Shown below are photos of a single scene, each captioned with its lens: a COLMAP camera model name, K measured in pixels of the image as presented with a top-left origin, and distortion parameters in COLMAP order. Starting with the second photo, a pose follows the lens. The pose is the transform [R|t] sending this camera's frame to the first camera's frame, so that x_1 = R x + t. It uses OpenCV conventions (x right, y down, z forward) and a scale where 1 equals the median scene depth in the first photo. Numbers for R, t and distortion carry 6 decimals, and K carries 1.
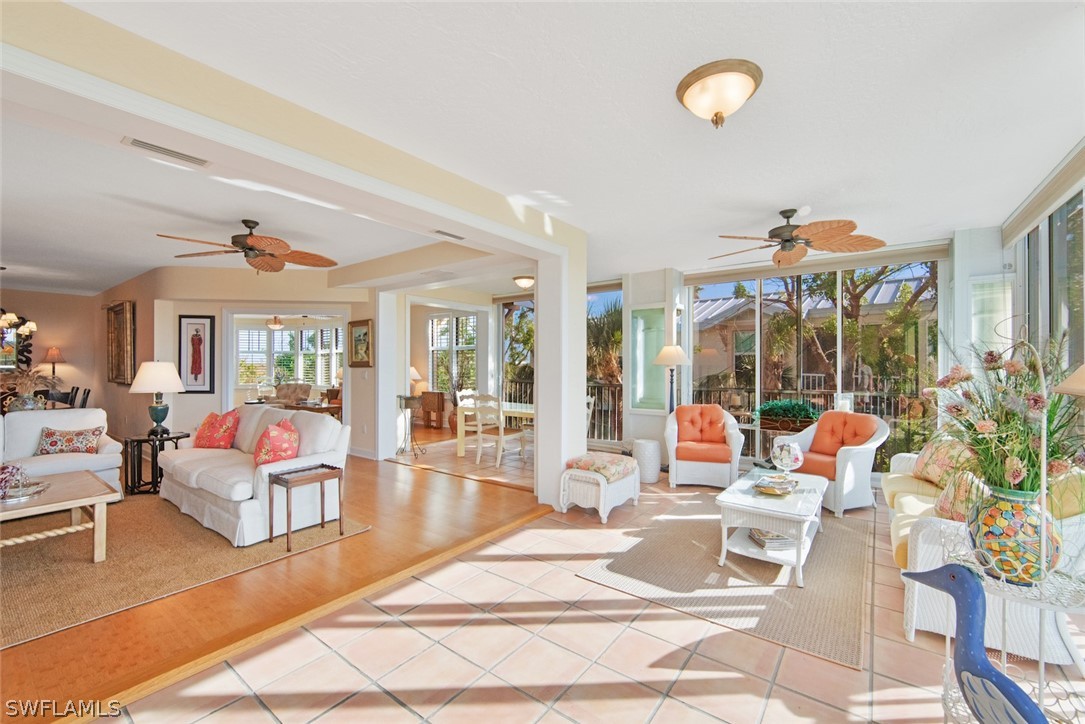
lens RADIAL K [[442.0, 0, 551.6], [0, 442.0, 363.4], [0, 0, 1]] dist [-0.004731, 0.000291]
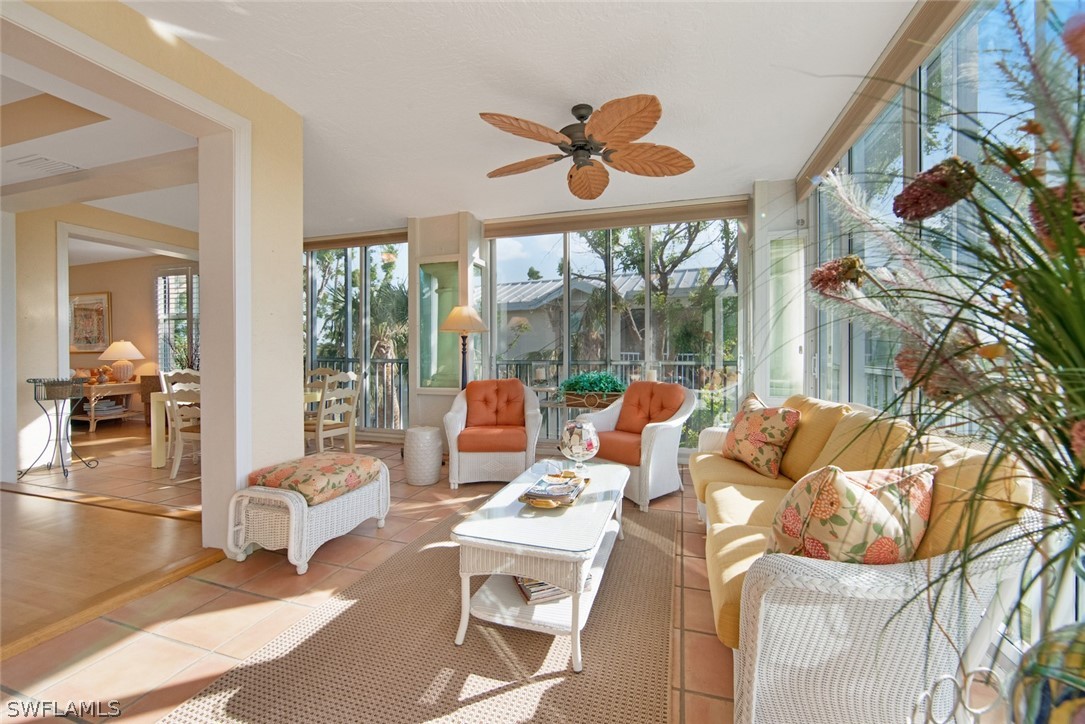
lens RADIAL K [[442.0, 0, 535.0], [0, 442.0, 352.9], [0, 0, 1]] dist [-0.004731, 0.000291]
pose [[0.950073, -0.008439, 0.311913, 0.200639], [0.004607, 0.999905, 0.013020, 0.045805], [-0.311993, -0.010933, 0.950022, 0.281654]]
